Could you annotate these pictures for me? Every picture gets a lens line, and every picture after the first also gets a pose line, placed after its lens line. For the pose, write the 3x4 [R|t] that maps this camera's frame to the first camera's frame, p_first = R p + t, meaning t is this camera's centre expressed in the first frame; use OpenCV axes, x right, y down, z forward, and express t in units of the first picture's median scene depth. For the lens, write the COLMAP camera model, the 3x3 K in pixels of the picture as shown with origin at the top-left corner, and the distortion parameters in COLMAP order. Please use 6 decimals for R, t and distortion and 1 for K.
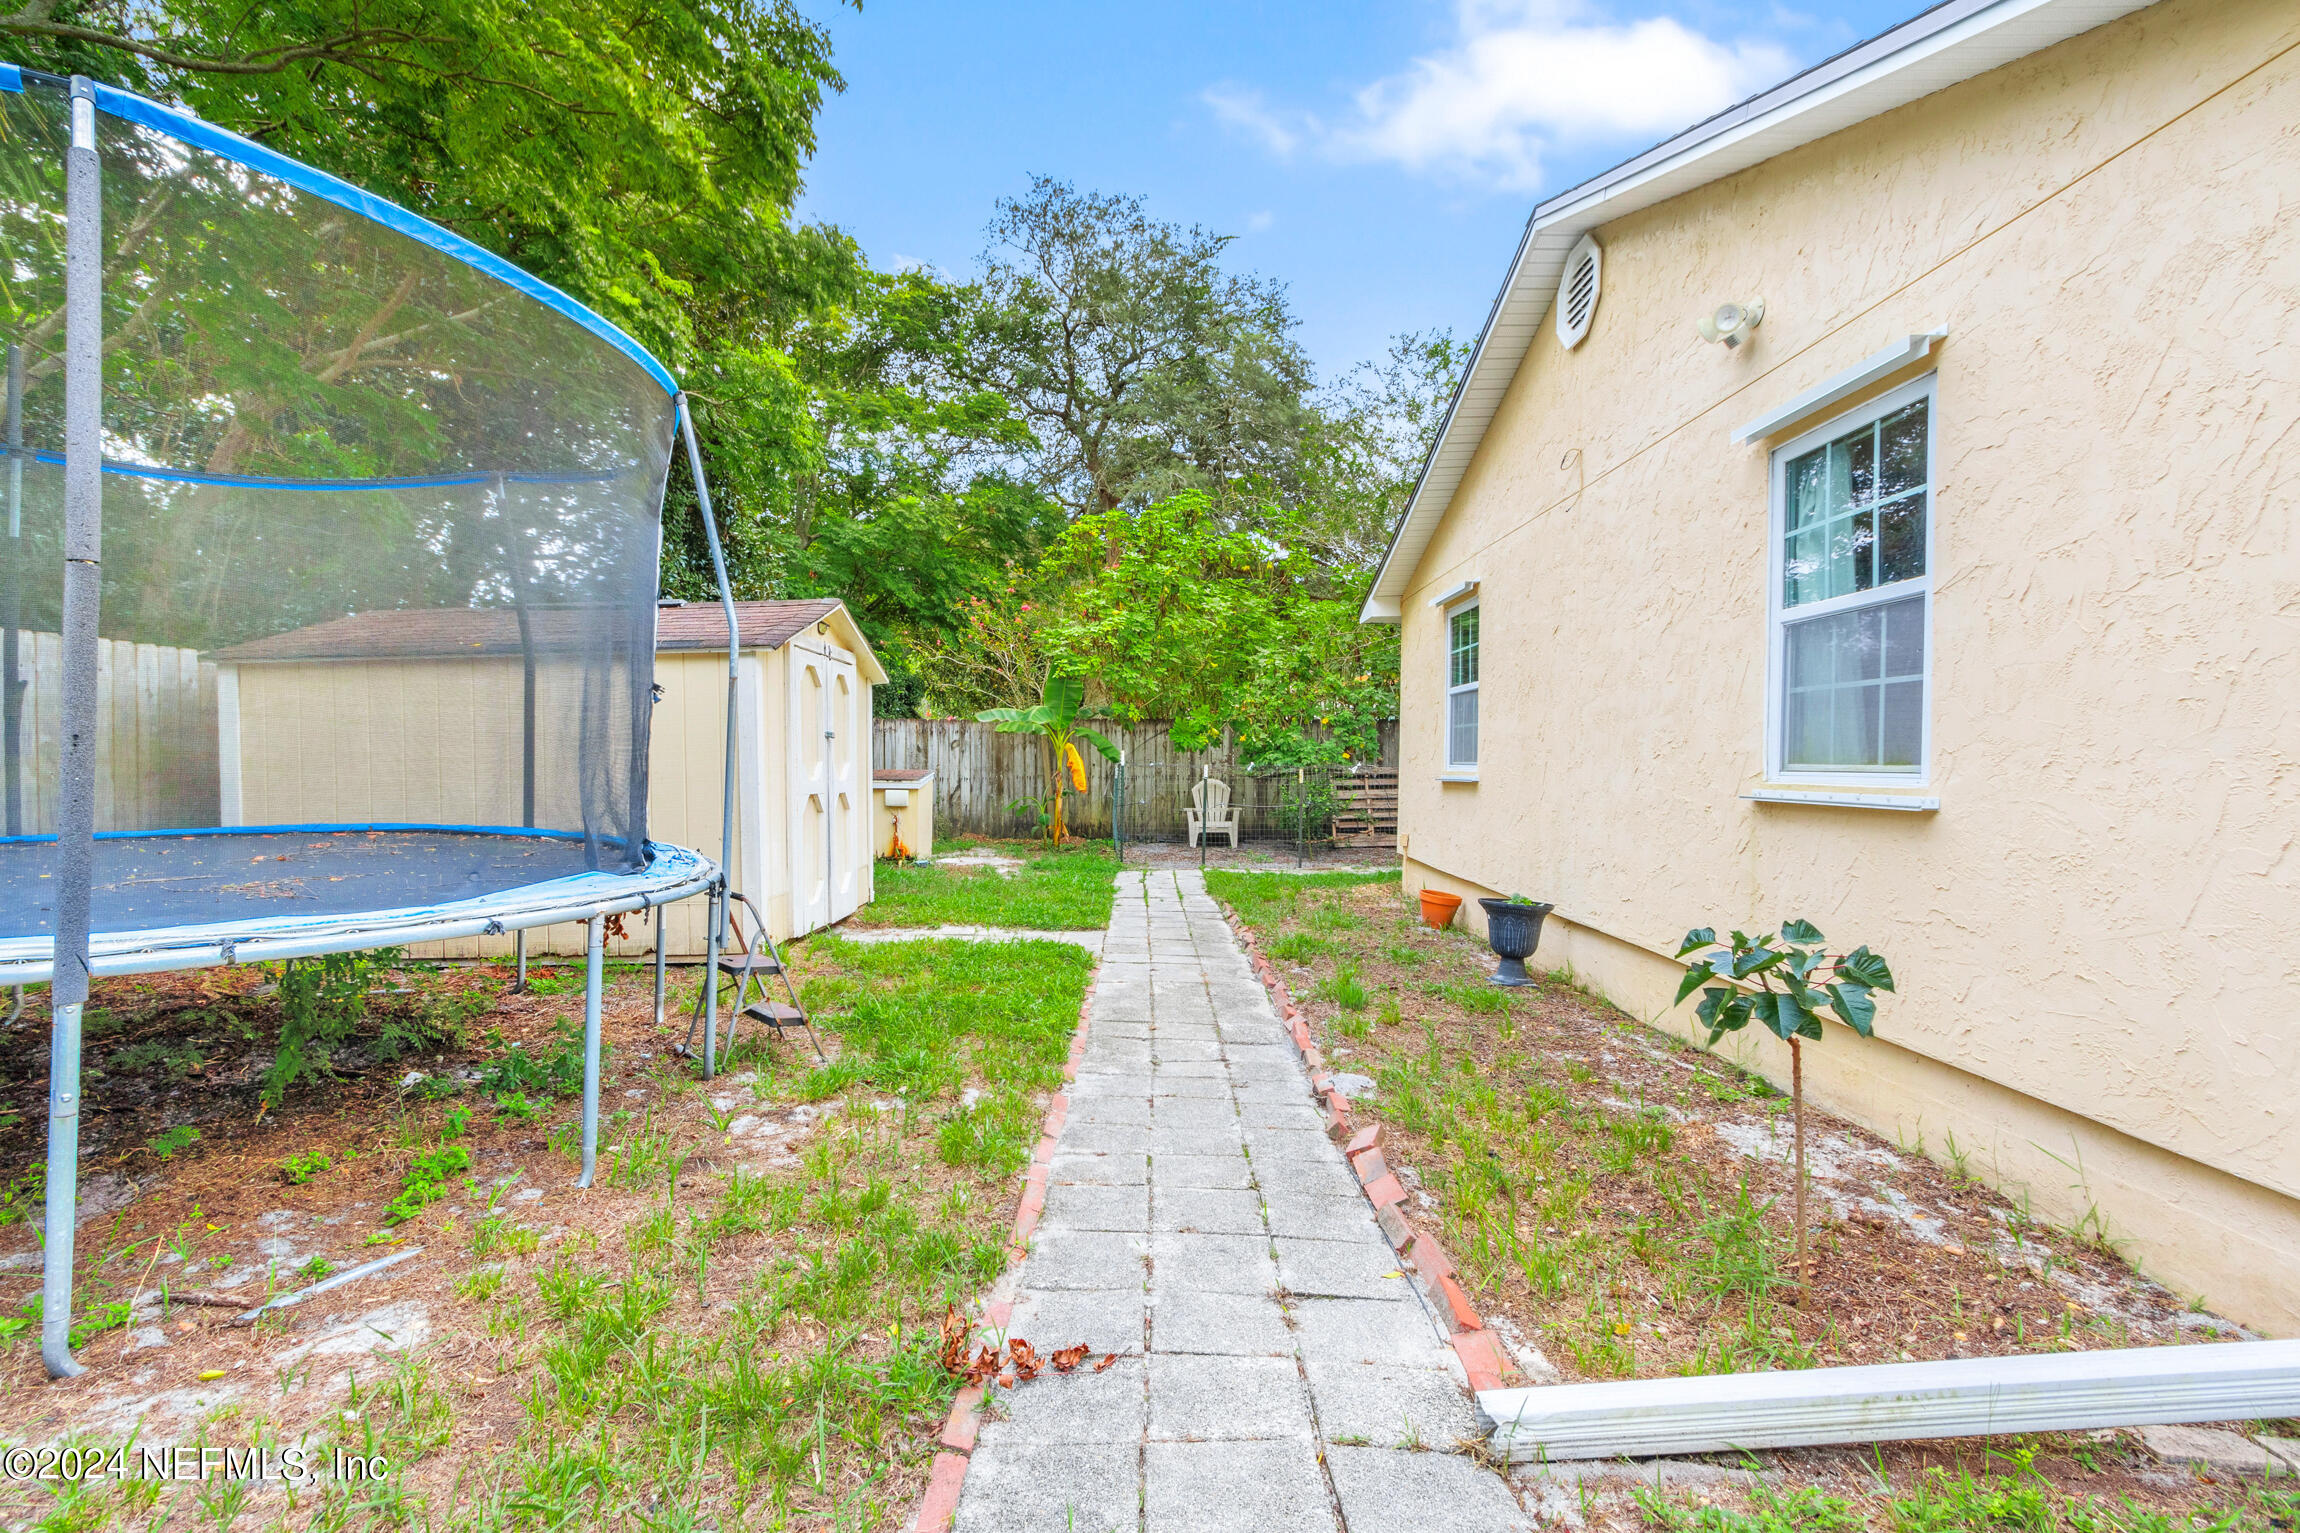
lens RADIAL K [[1065.0, 0, 1145.5], [0, 1065.0, 757.1], [0, 0, 1]] dist [0.013670, -0.004287]
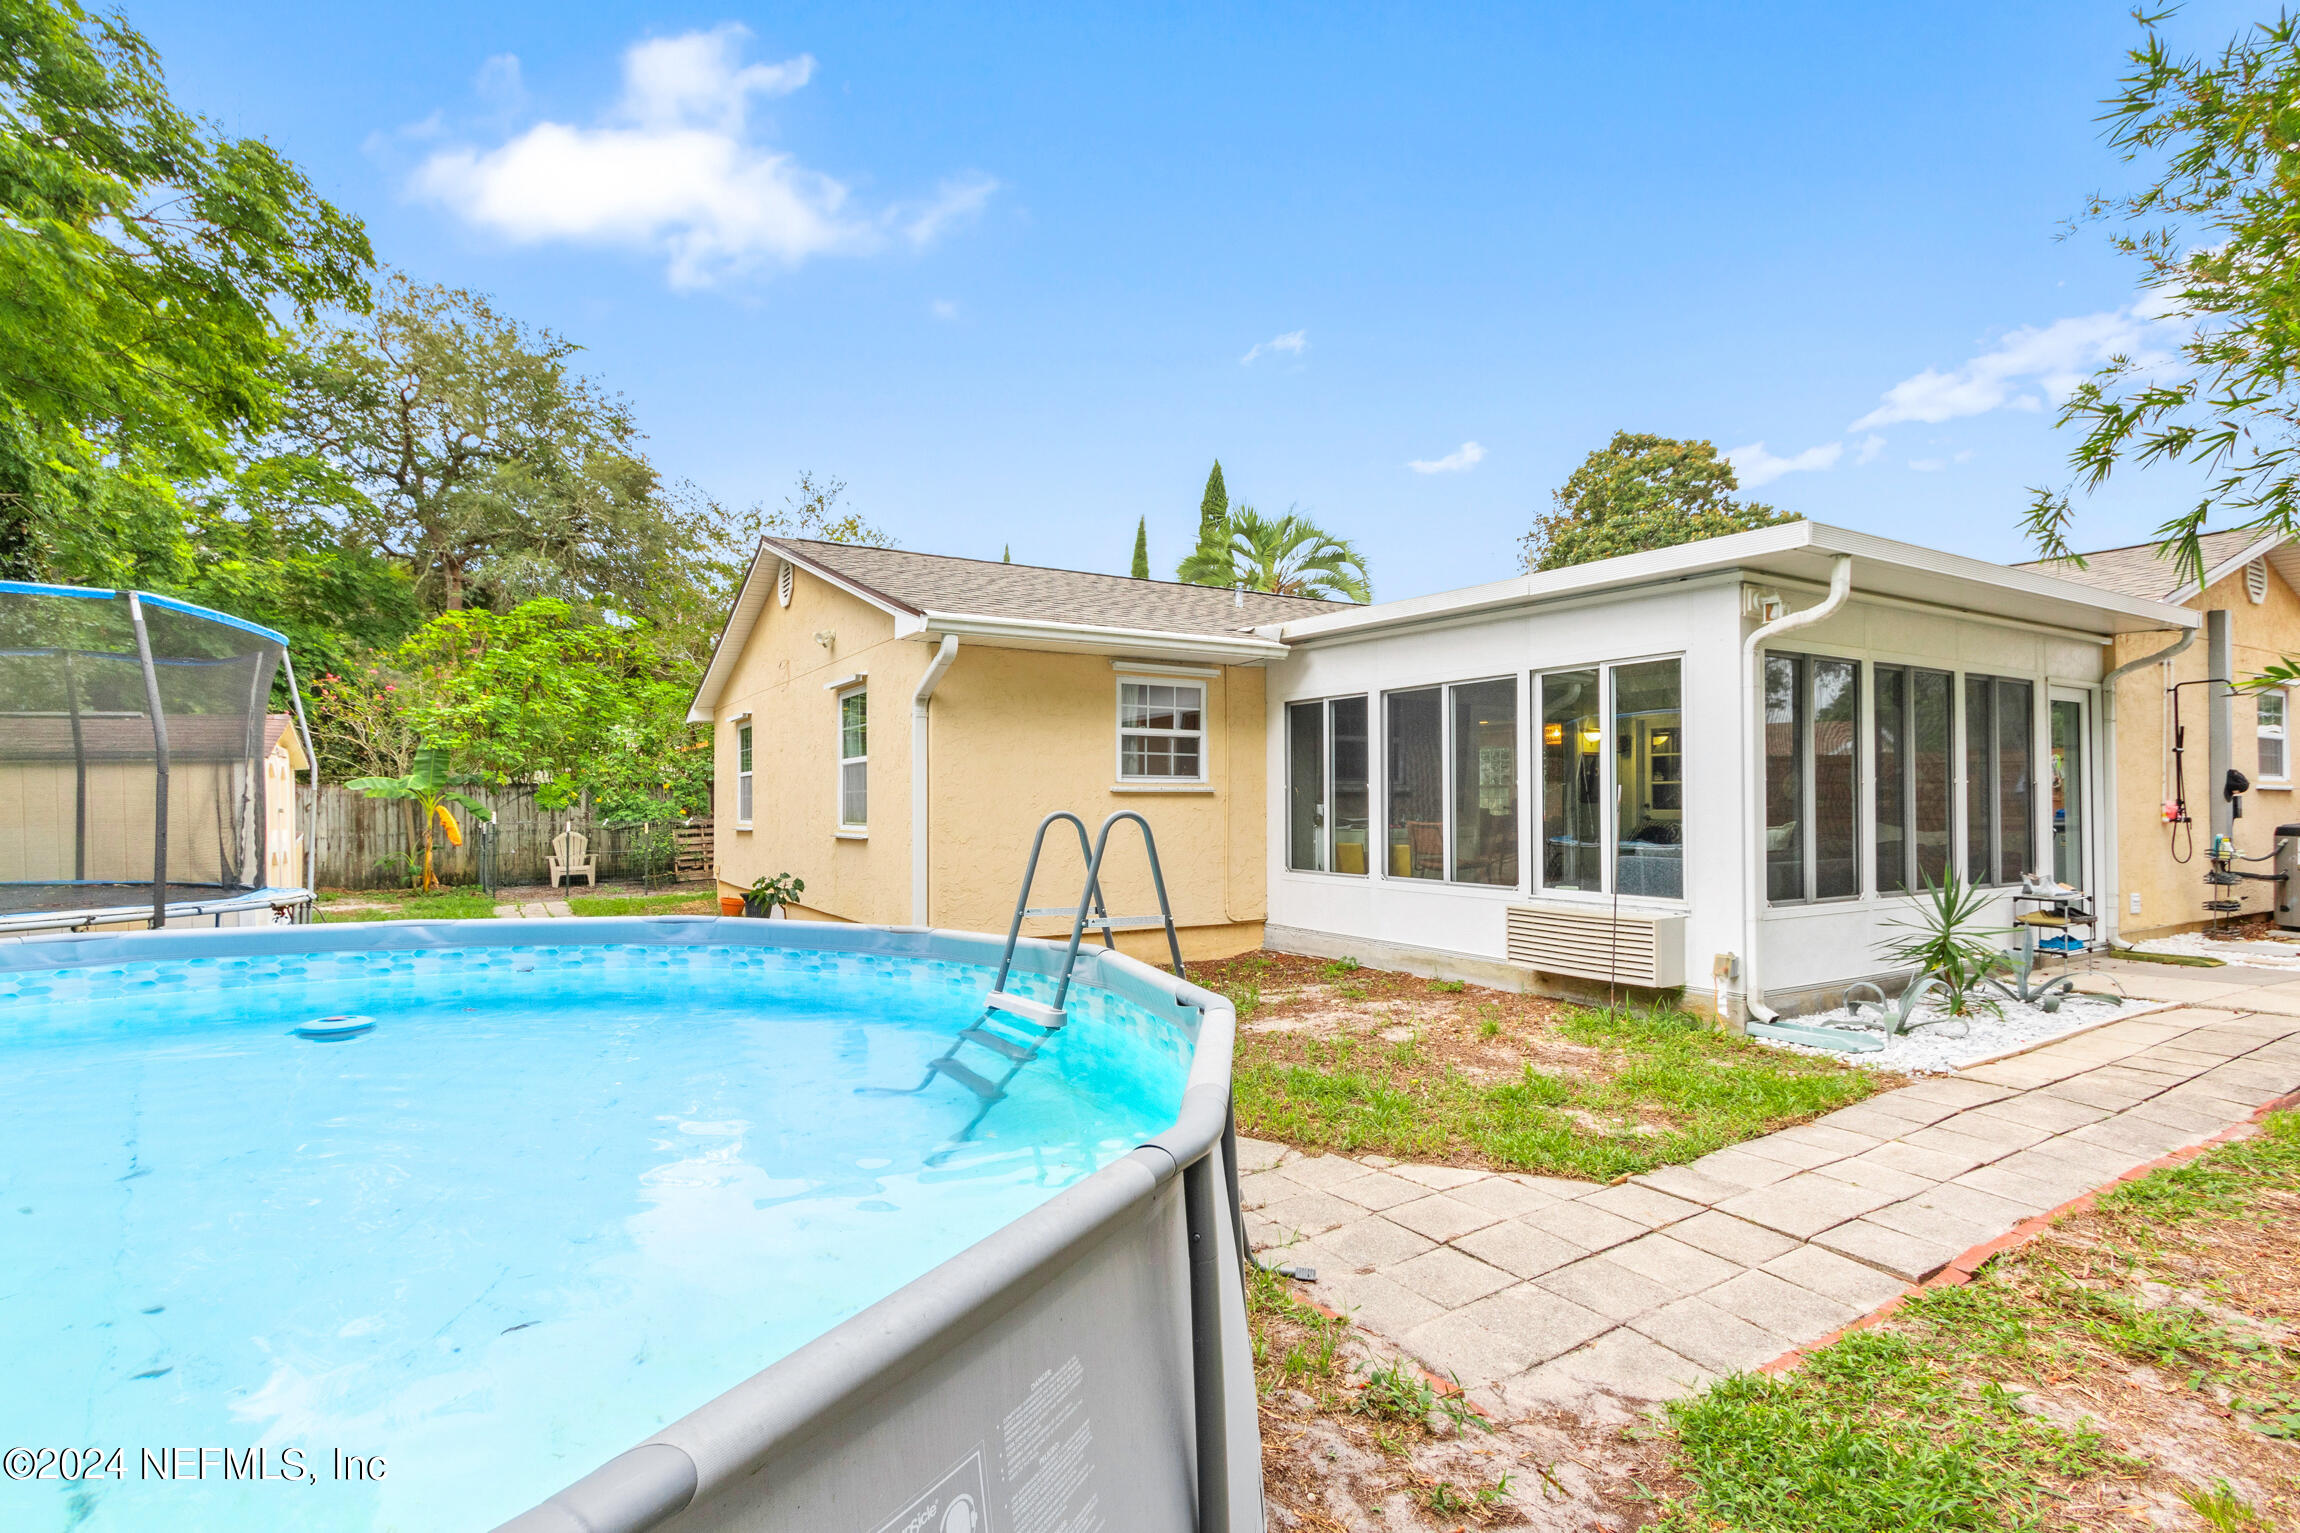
lens RADIAL K [[1065.0, 0, 1075.0], [0, 1065.0, 784.8], [0, 0, 1]] dist [0.013670, -0.004287]
pose [[0.870373, -0.008167, 0.492324, -0.039933], [0.015535, 0.999820, -0.010878, -0.011869], [-0.492147, 0.017116, 0.870344, -0.378419]]
